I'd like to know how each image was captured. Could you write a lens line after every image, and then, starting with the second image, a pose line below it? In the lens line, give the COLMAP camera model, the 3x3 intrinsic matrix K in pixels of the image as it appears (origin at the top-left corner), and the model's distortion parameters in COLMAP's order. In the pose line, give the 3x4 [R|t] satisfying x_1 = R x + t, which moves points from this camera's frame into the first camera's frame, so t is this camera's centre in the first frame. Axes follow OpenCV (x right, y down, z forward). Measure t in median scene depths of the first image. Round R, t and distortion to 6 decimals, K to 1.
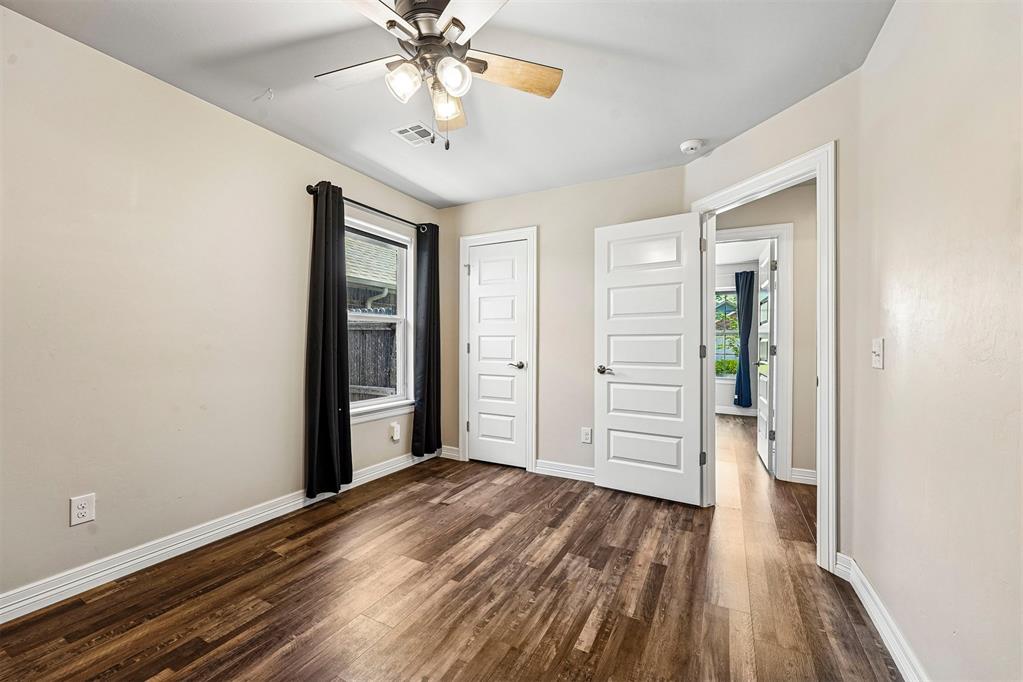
lens RADIAL K [[412.5, 0, 514.0], [0, 412.5, 340.8], [0, 0, 1]] dist [0.002544, 0.000627]
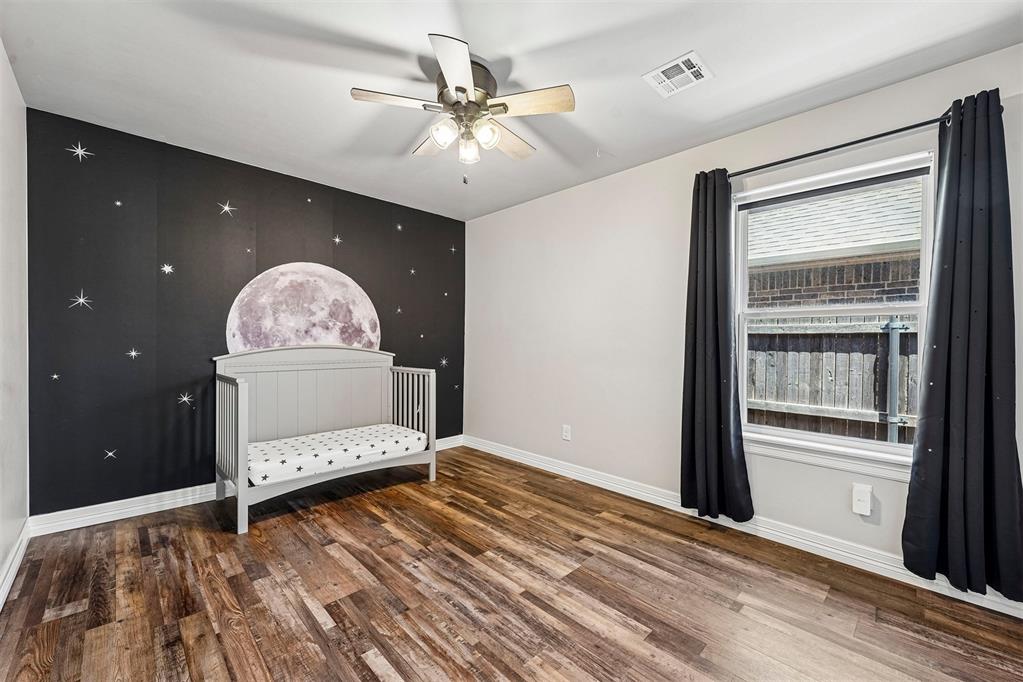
lens RADIAL K [[412.5, 0, 514.0], [0, 412.5, 340.8], [0, 0, 1]] dist [0.002544, 0.000627]
pose [[-0.318341, -0.012158, -0.947898, 0.679704], [-0.010241, 0.999904, -0.009386, 0.003050], [0.947921, 0.006720, -0.318435, 1.112795]]
